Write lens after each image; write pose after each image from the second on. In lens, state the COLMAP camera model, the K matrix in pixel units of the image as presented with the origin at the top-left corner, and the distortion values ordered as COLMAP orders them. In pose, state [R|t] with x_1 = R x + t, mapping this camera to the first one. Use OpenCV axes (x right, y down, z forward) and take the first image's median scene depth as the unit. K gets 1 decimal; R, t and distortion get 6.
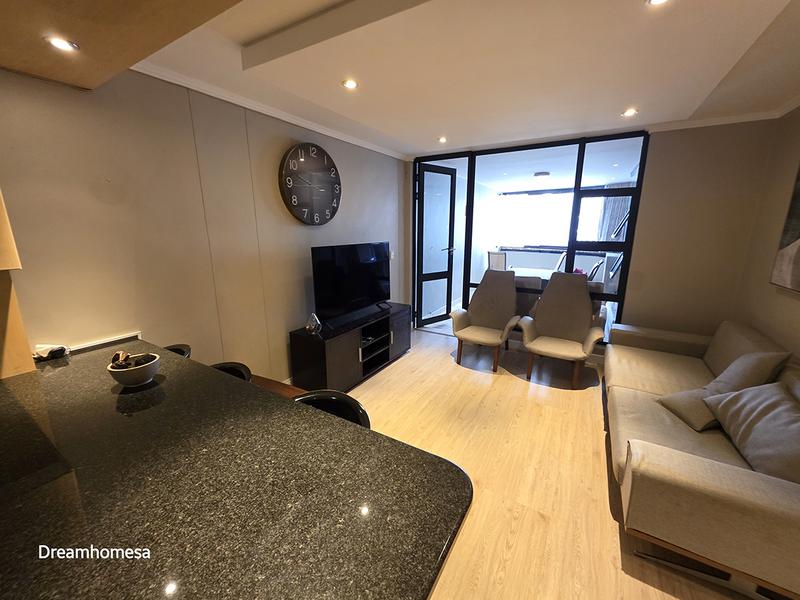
lens RADIAL K [[319.0, 0, 398.4], [0, 319.0, 301.1], [0, 0, 1]] dist [0.000264, -0.001383]
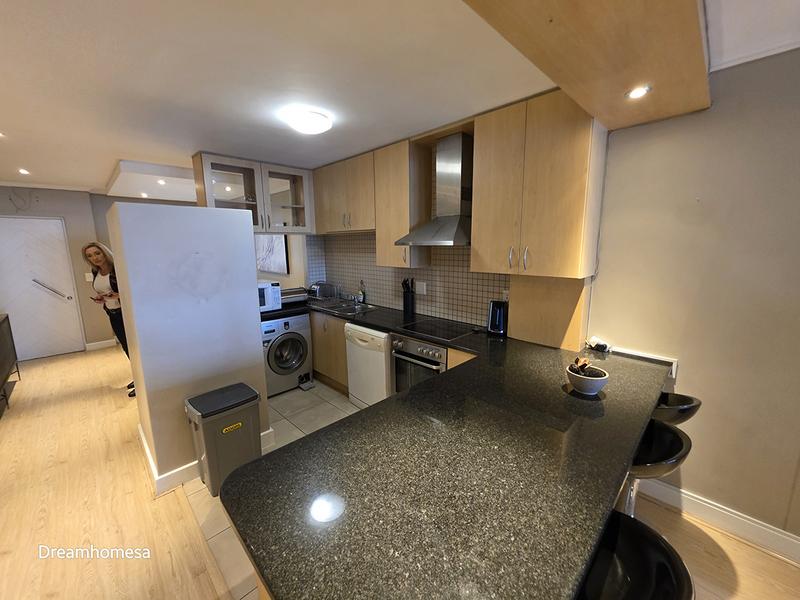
lens RADIAL K [[319.0, 0, 397.6], [0, 319.0, 299.6], [0, 0, 1]] dist [0.000264, -0.001383]
pose [[-0.239548, 0.174939, -0.954994, 0.256550], [-0.213464, 0.950073, 0.227583, -0.119001], [0.947127, 0.258374, -0.190245, 0.401417]]
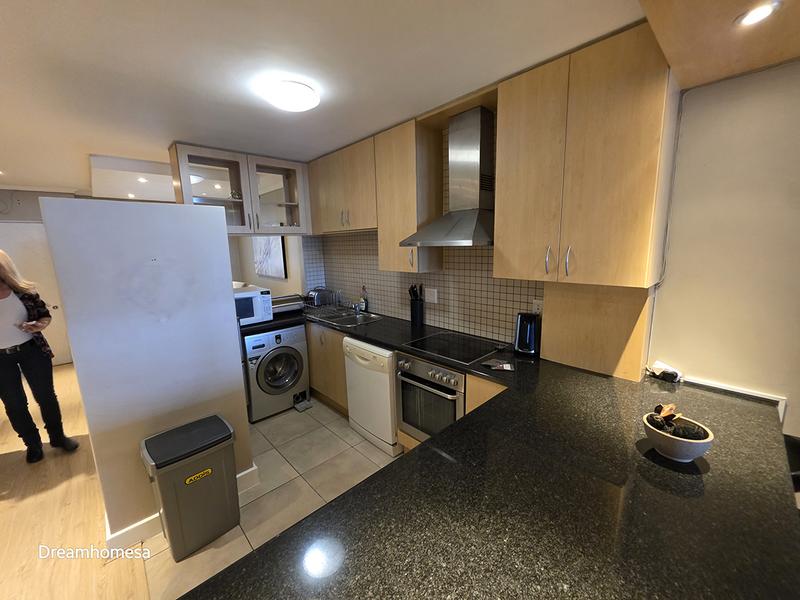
lens RADIAL K [[319.0, 0, 395.0], [0, 319.0, 298.6], [0, 0, 1]] dist [0.000264, -0.001383]
pose [[-0.271288, 0.174931, -0.946468, 0.013380], [-0.196796, 0.952490, 0.232452, -0.109939], [0.942165, 0.249322, -0.223973, 0.353028]]
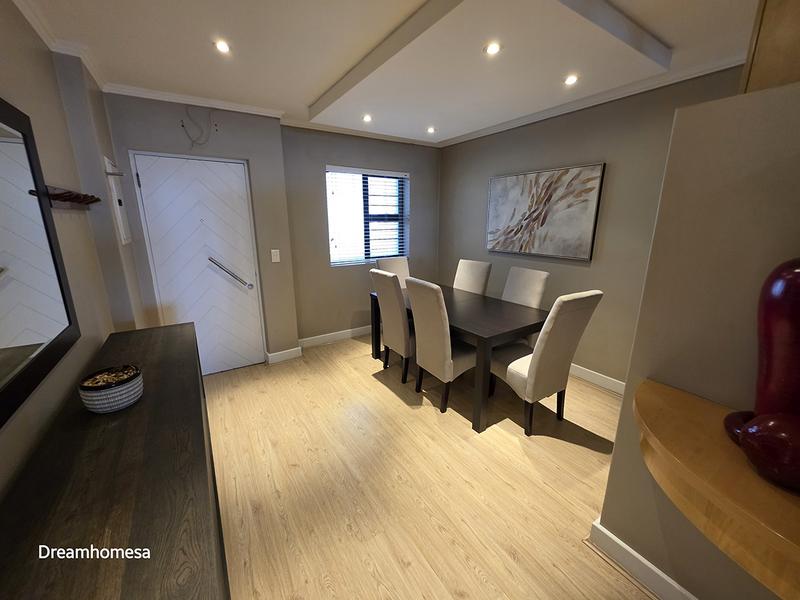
lens RADIAL K [[319.0, 0, 401.0], [0, 319.0, 298.8], [0, 0, 1]] dist [0.000264, -0.001383]
pose [[-0.427677, 0.222872, -0.876026, -0.417459], [-0.211591, 0.917521, 0.336727, 0.348589], [0.878818, 0.329369, -0.345245, -1.337167]]
